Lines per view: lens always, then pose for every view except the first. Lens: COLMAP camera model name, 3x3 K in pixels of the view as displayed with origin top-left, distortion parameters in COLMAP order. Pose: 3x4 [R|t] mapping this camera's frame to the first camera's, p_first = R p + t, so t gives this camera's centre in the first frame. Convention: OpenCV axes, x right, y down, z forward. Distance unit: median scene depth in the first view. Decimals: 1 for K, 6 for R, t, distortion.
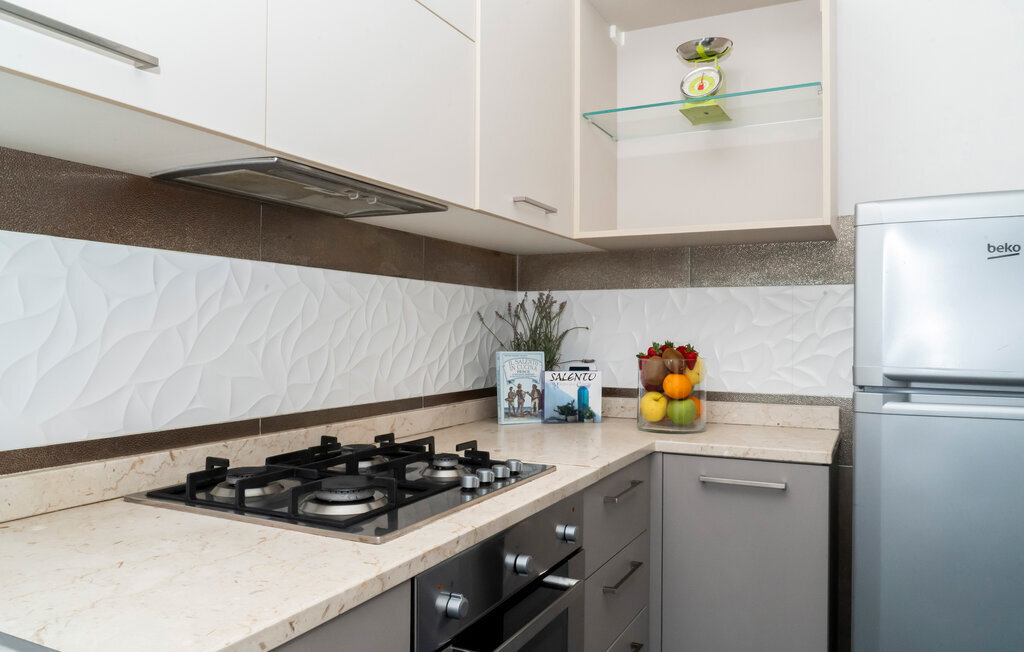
lens RADIAL K [[714.2, 0, 512.0], [0, 714.2, 326.0], [0, 0, 1]] dist [-0.001831, 0.000168]
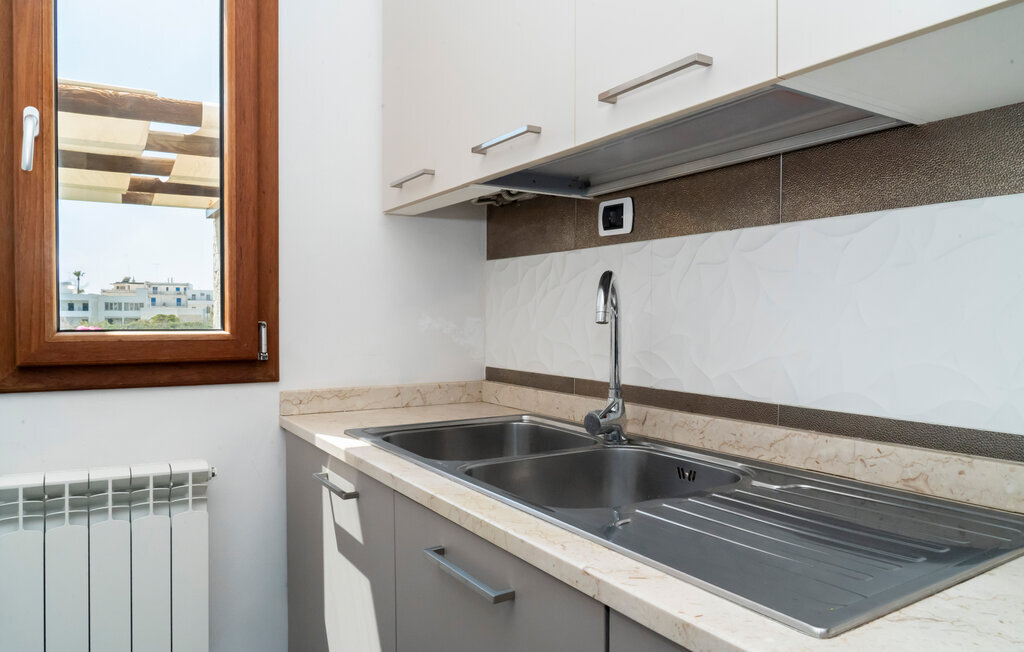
lens RADIAL K [[714.2, 0, 512.0], [0, 714.2, 326.0], [0, 0, 1]] dist [-0.001831, 0.000168]
pose [[-0.504867, -0.002003, -0.863195, 0.595014], [0.004255, 0.999979, -0.004810, 0.037188], [0.863187, -0.006102, -0.504848, 1.278633]]
